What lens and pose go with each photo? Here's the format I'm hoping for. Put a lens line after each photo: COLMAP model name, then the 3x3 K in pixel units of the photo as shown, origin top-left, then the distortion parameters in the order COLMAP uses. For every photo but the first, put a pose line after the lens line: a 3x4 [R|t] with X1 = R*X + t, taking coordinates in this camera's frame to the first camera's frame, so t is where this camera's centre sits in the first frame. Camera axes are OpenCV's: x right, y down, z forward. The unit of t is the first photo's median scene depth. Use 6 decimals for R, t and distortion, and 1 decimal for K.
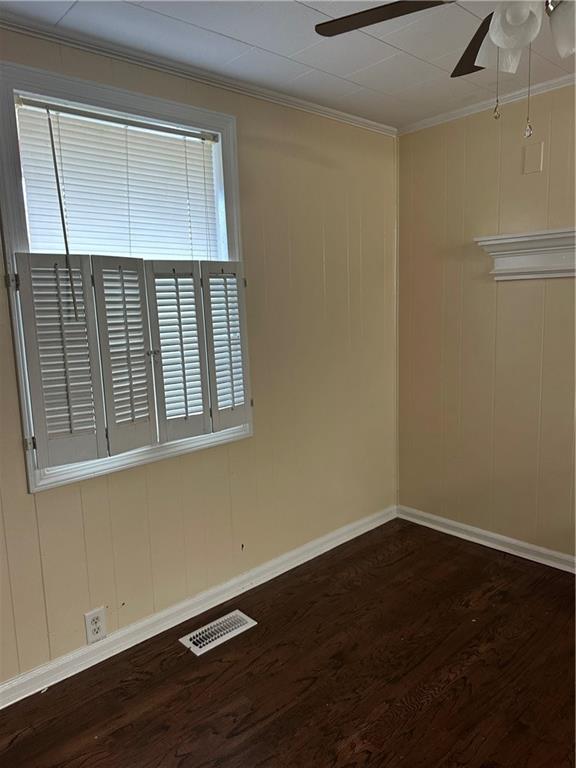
lens RADIAL K [[547.8, 0, 287.6], [0, 547.8, 380.9], [0, 0, 1]] dist [0.030236, -0.048601]
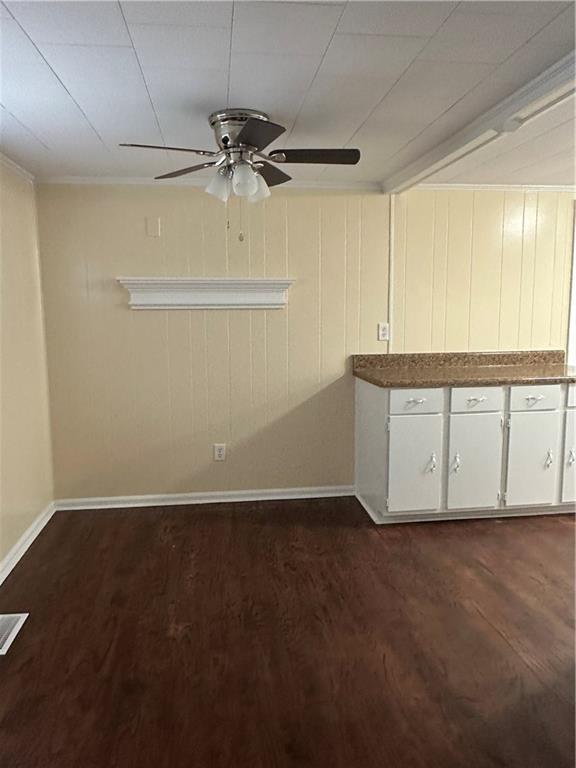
lens RADIAL K [[538.3, 0, 288.0], [0, 538.3, 384.0], [0, 0, 1]] dist [-0.002205, -0.002008]
pose [[0.565779, -0.086831, 0.819972, -0.533025], [0.104227, 0.993994, 0.033342, -0.002840], [-0.817943, 0.066599, 0.571431, -0.070032]]
